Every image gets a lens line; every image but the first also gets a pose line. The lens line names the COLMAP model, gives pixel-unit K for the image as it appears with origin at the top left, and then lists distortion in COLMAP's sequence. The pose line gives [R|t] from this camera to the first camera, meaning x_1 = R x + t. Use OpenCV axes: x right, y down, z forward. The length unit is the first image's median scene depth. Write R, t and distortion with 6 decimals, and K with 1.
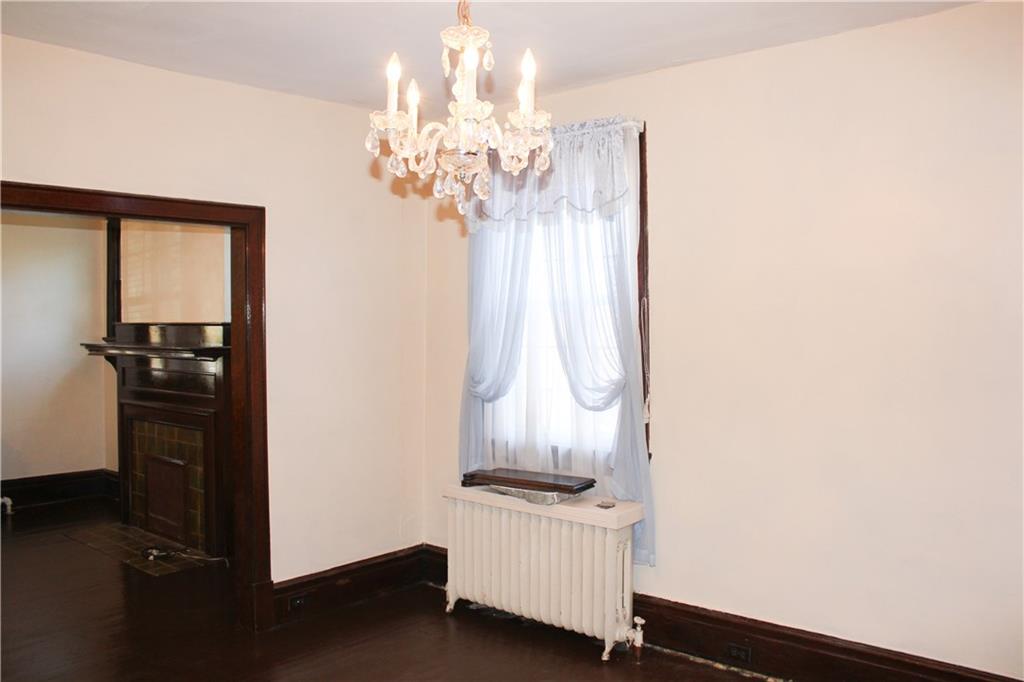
lens RADIAL K [[860.2, 0, 518.8], [0, 860.2, 334.2], [0, 0, 1]] dist [-0.166440, 0.145087]
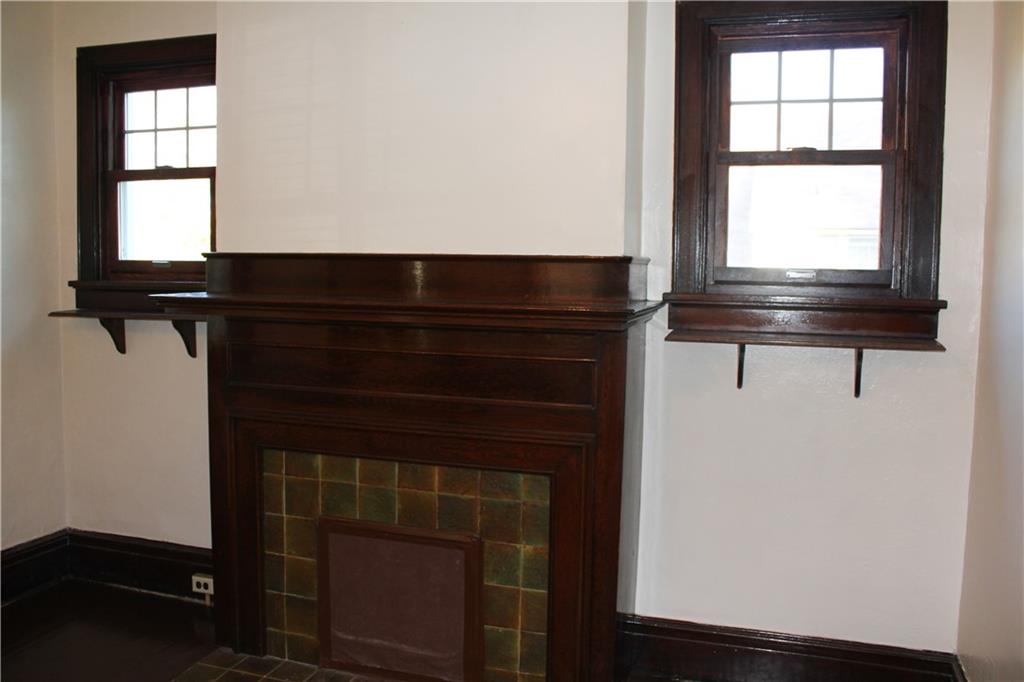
lens RADIAL K [[860.2, 0, 518.8], [0, 860.2, 334.2], [0, 0, 1]] dist [-0.166440, 0.145087]
pose [[0.926054, -0.012664, 0.377179, -0.572112], [-0.014206, 0.997559, 0.068372, -0.002448], [-0.377124, -0.068675, 0.923613, 0.535550]]
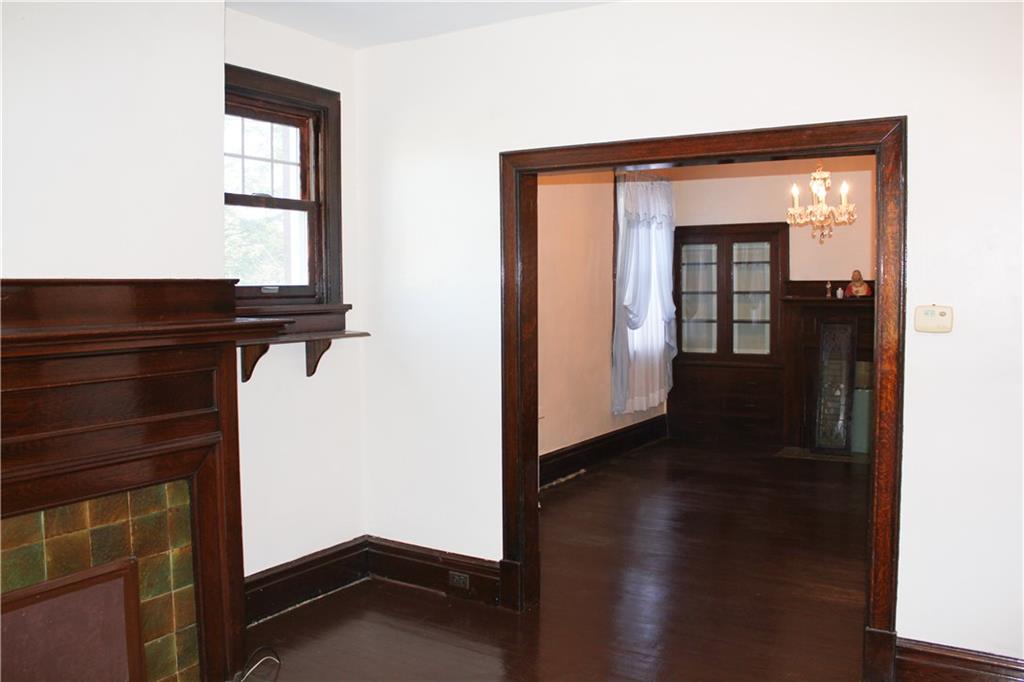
lens RADIAL K [[860.2, 0, 518.8], [0, 860.2, 334.2], [0, 0, 1]] dist [-0.166440, 0.145087]
pose [[-0.134735, -0.052159, 0.989508, -0.926852], [0.016457, 0.998358, 0.054866, -0.004679], [-0.990745, 0.023677, -0.133655, 0.844002]]
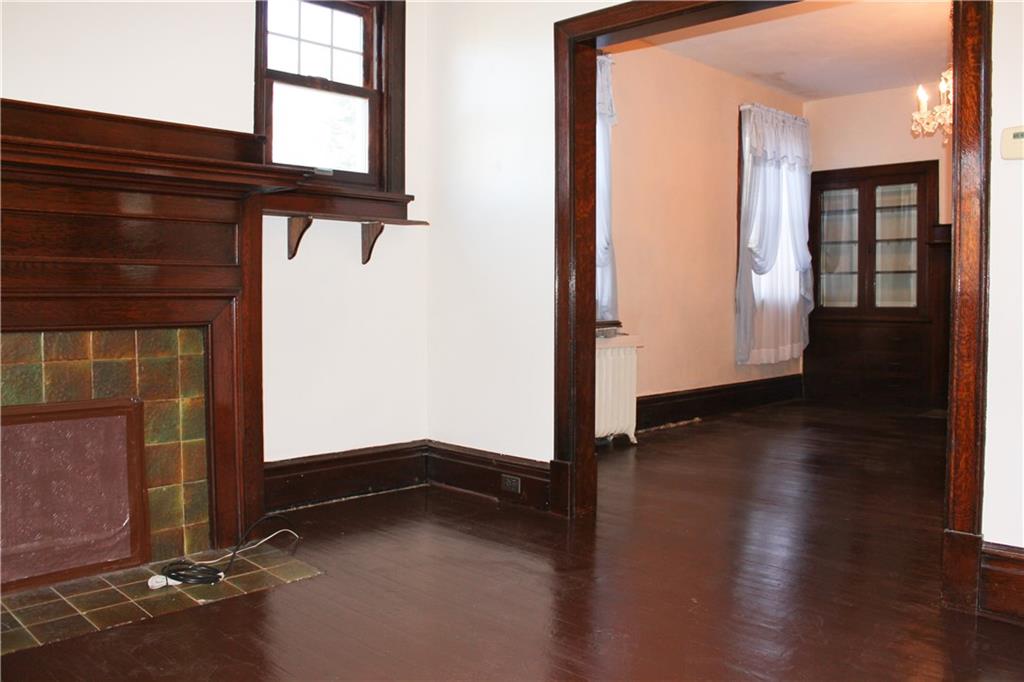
lens RADIAL K [[860.2, 0, 518.8], [0, 860.2, 334.2], [0, 0, 1]] dist [-0.166440, 0.145087]
pose [[0.077253, -0.041133, 0.996163, -0.887681], [0.007987, 0.999142, 0.040637, 0.097702], [-0.996980, 0.004817, 0.077515, 0.742670]]
